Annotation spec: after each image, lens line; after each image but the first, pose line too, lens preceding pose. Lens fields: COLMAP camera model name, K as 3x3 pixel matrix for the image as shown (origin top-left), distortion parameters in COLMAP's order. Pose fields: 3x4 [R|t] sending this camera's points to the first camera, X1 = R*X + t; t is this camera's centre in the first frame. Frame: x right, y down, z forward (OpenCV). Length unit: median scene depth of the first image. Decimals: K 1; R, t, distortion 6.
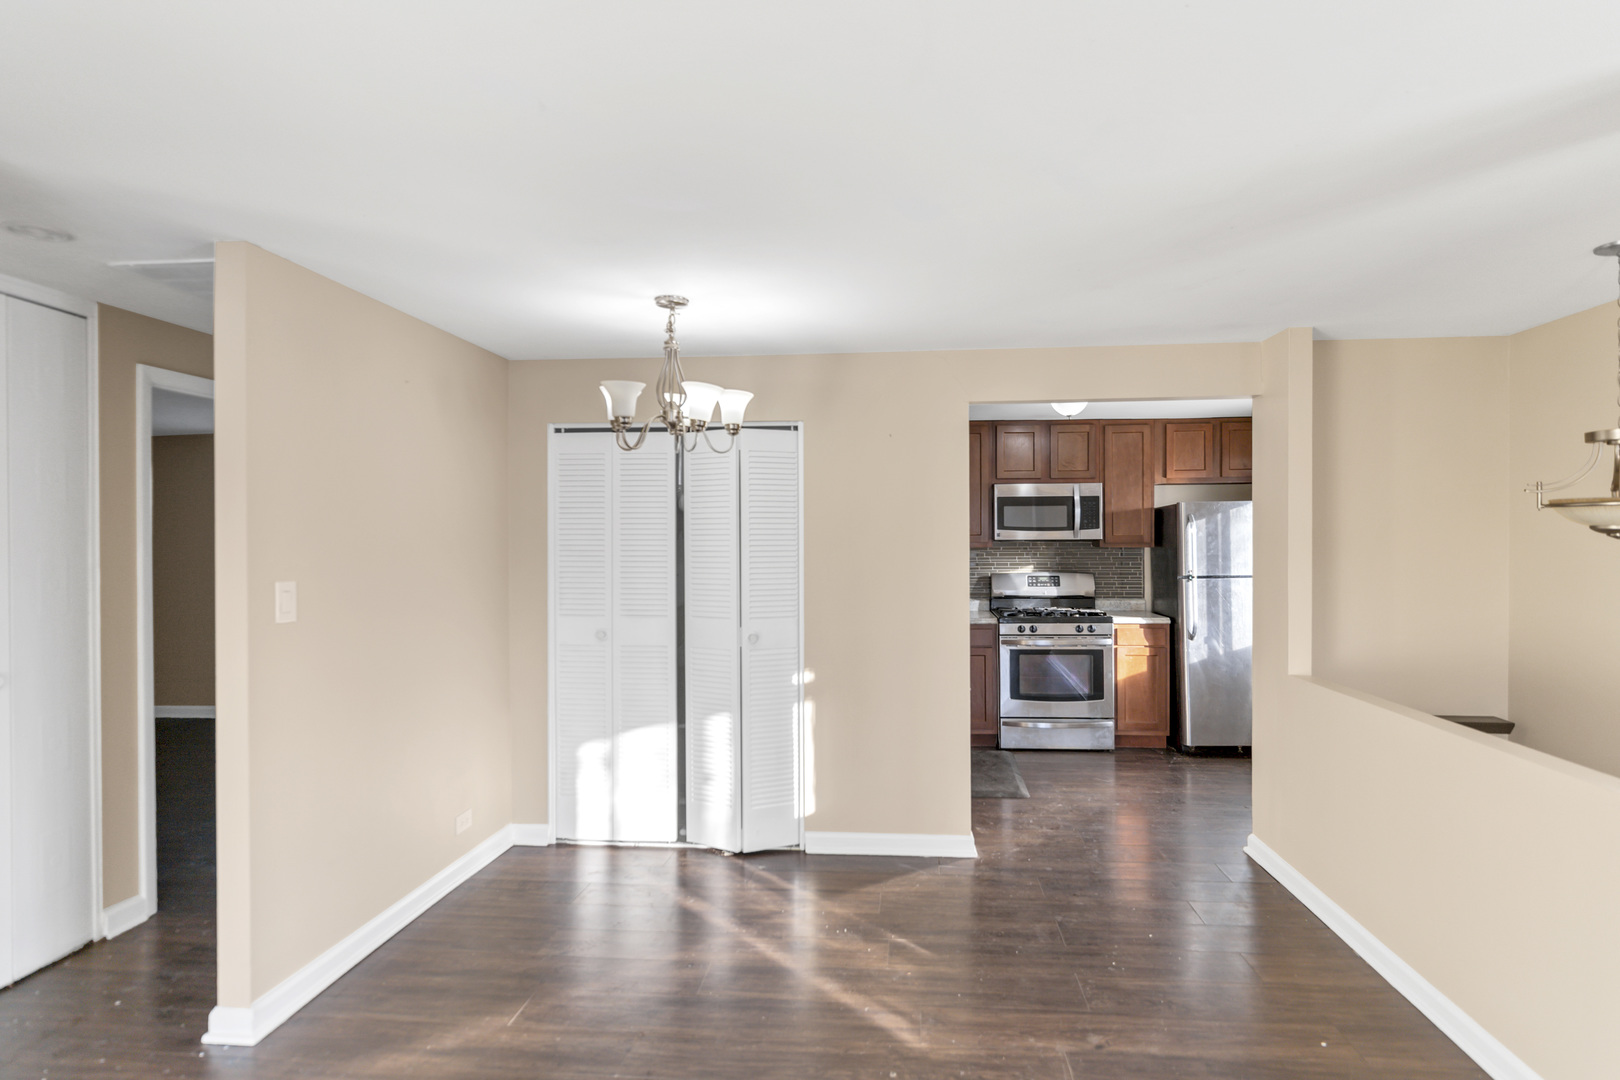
lens RADIAL K [[852.6, 0, 853.8], [0, 852.6, 541.3], [0, 0, 1]] dist [0.002729, 0.000514]
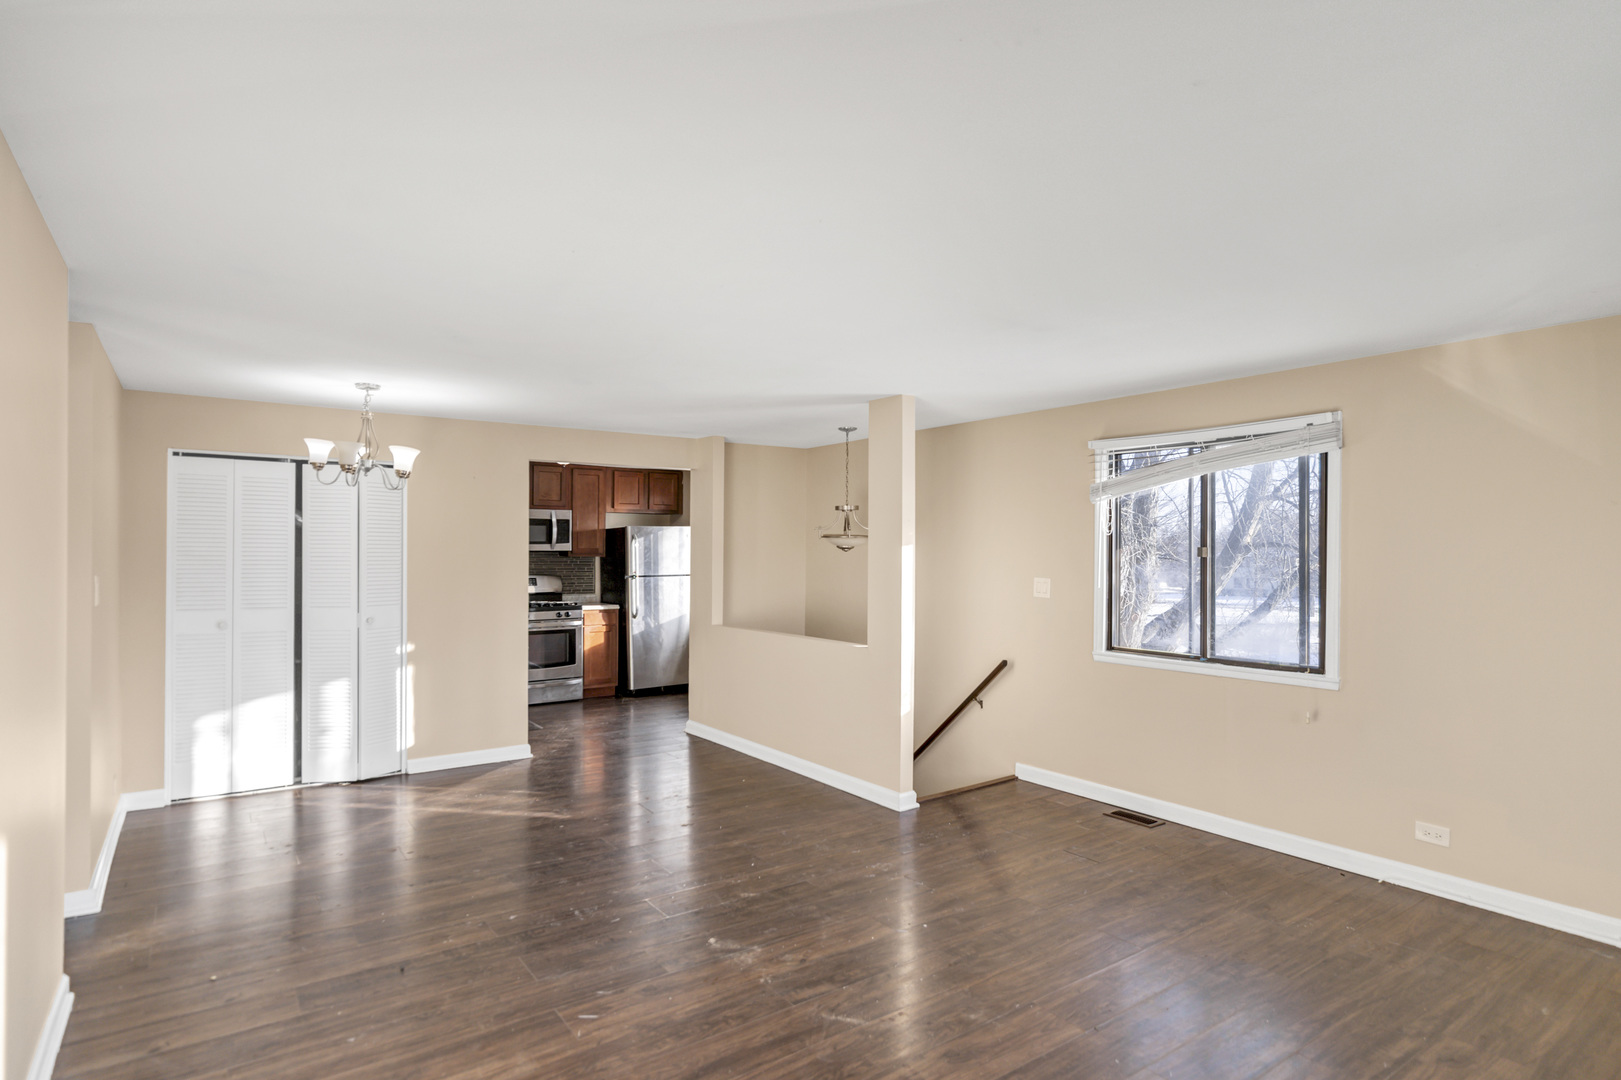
lens RADIAL K [[853.1, 0, 854.3], [0, 853.1, 541.3], [0, 0, 1]] dist [0.002729, 0.000514]
pose [[0.743354, 0.016193, 0.668702, -0.319918], [-0.005703, 0.999824, -0.017871, 0.004988], [-0.668873, 0.009471, 0.743316, -0.370035]]
